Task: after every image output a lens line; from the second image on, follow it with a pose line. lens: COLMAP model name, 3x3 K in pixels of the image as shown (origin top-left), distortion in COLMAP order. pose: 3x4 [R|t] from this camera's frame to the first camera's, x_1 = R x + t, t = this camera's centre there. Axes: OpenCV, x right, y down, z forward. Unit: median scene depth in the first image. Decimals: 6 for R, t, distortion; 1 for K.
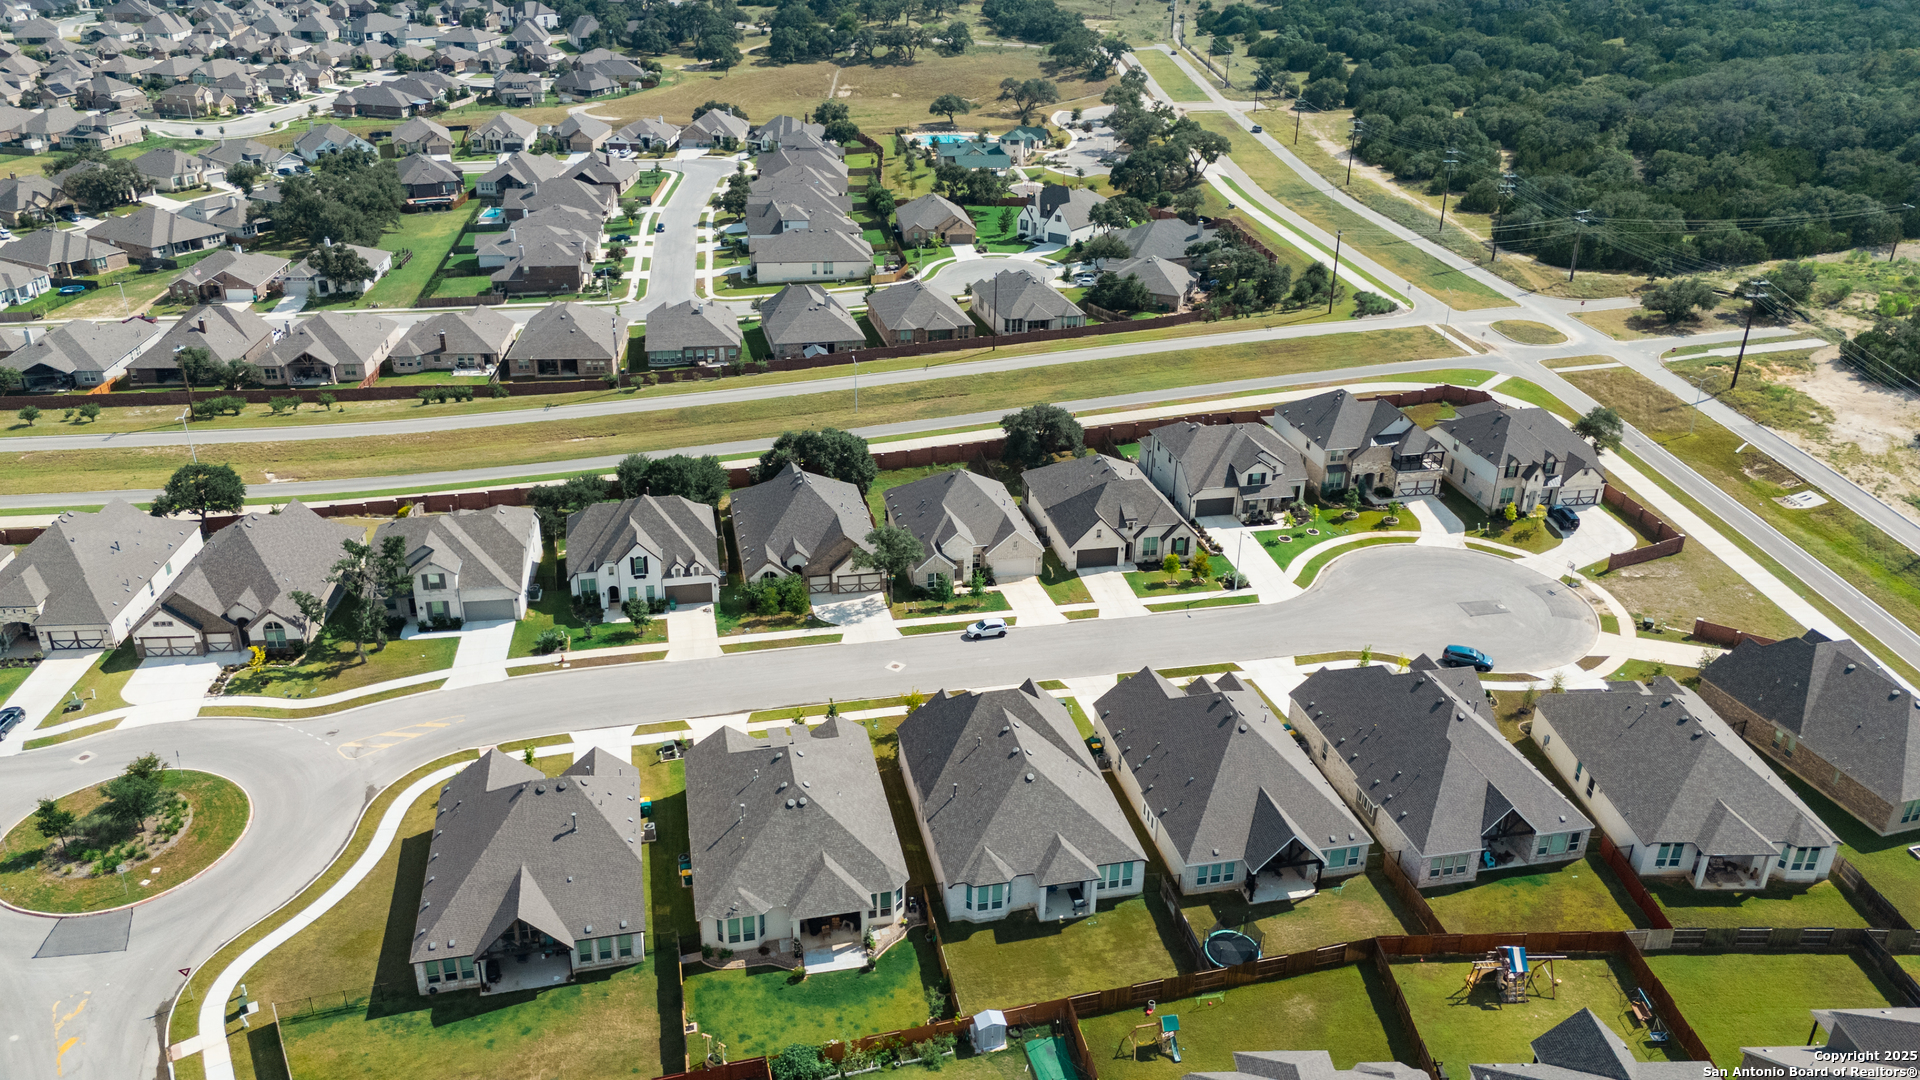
lens RADIAL K [[1429.1, 0, 960.0], [0, 1429.1, 540.0], [0, 0, 1]] dist [0.140126, -0.281275]
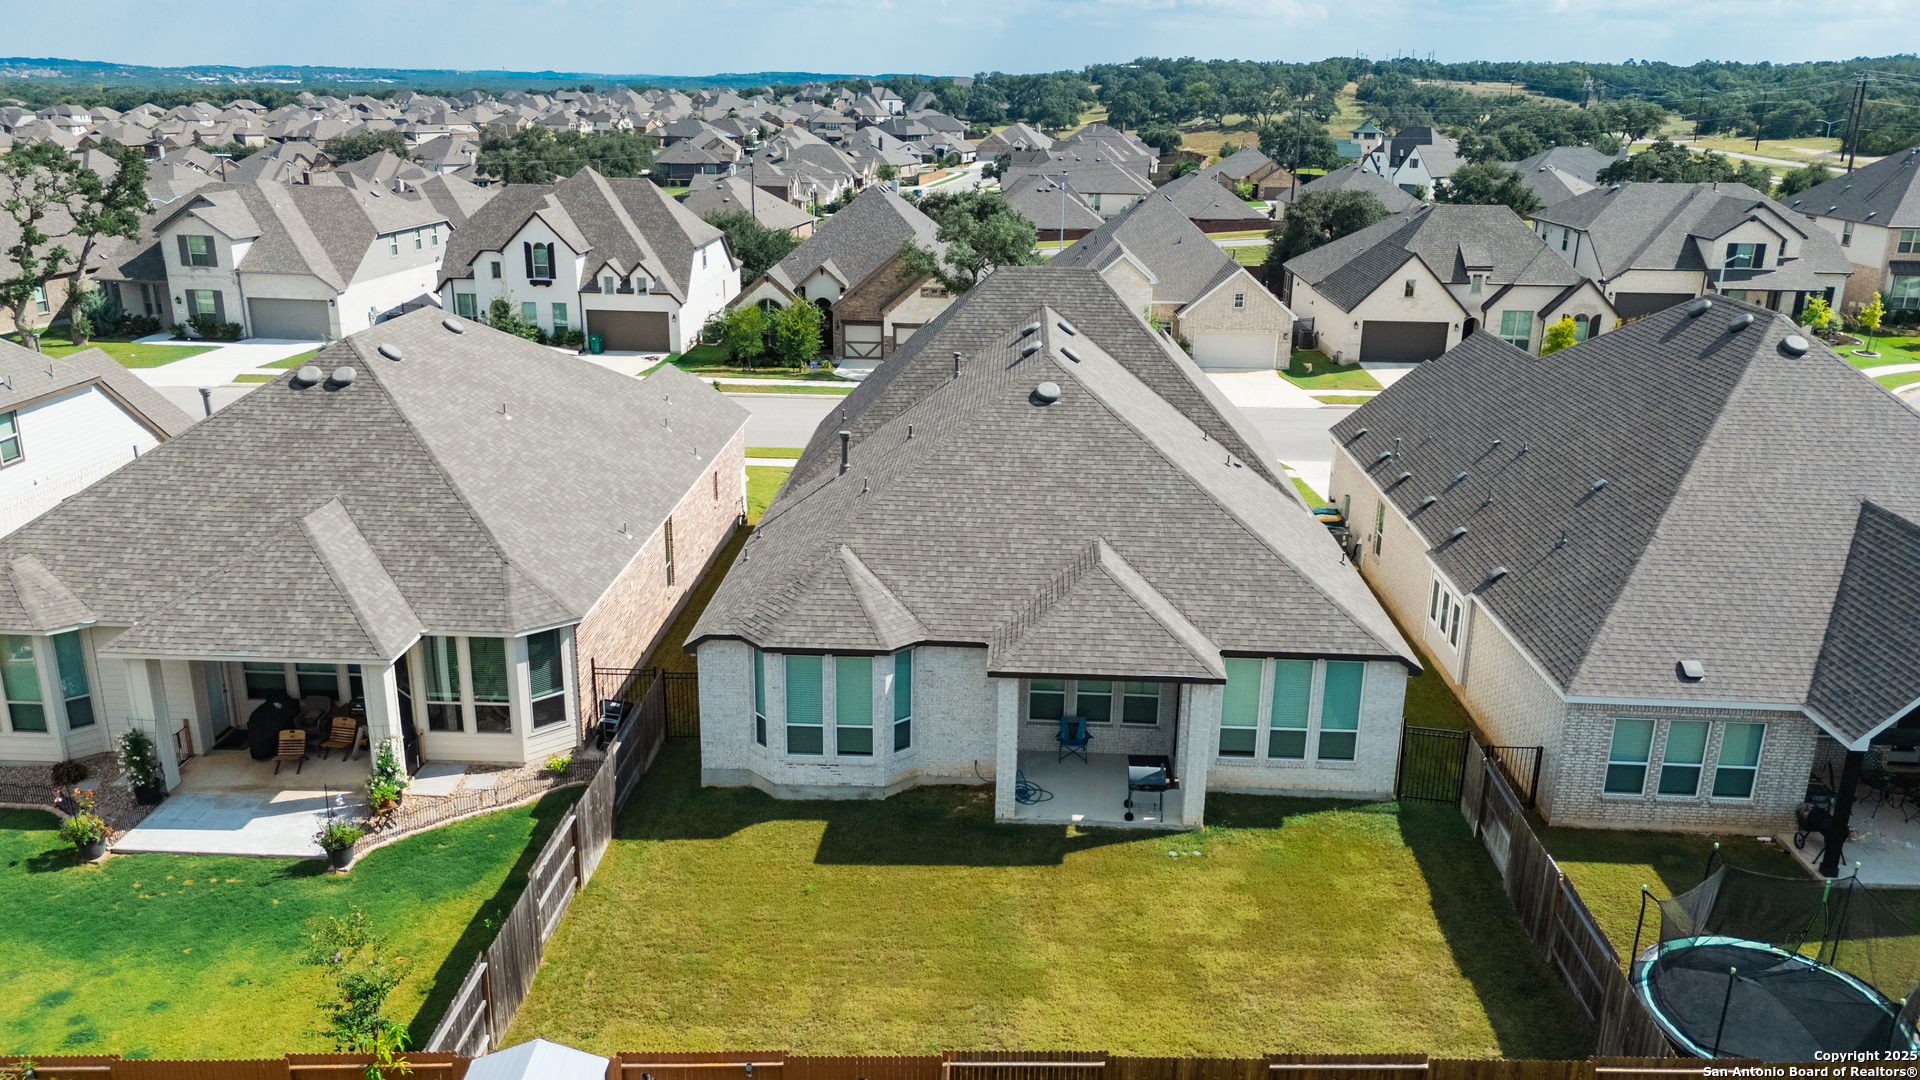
lens RADIAL K [[1423.5, 0, 960.0], [0, 1423.5, 540.0], [0, 0, 1]] dist [0.076313, -0.076044]
pose [[0.965910, 0.075379, -0.247659, 0.082959], [-0.108447, 0.986500, -0.122705, 0.179491], [0.235067, 0.145380, 0.961045, 0.528345]]
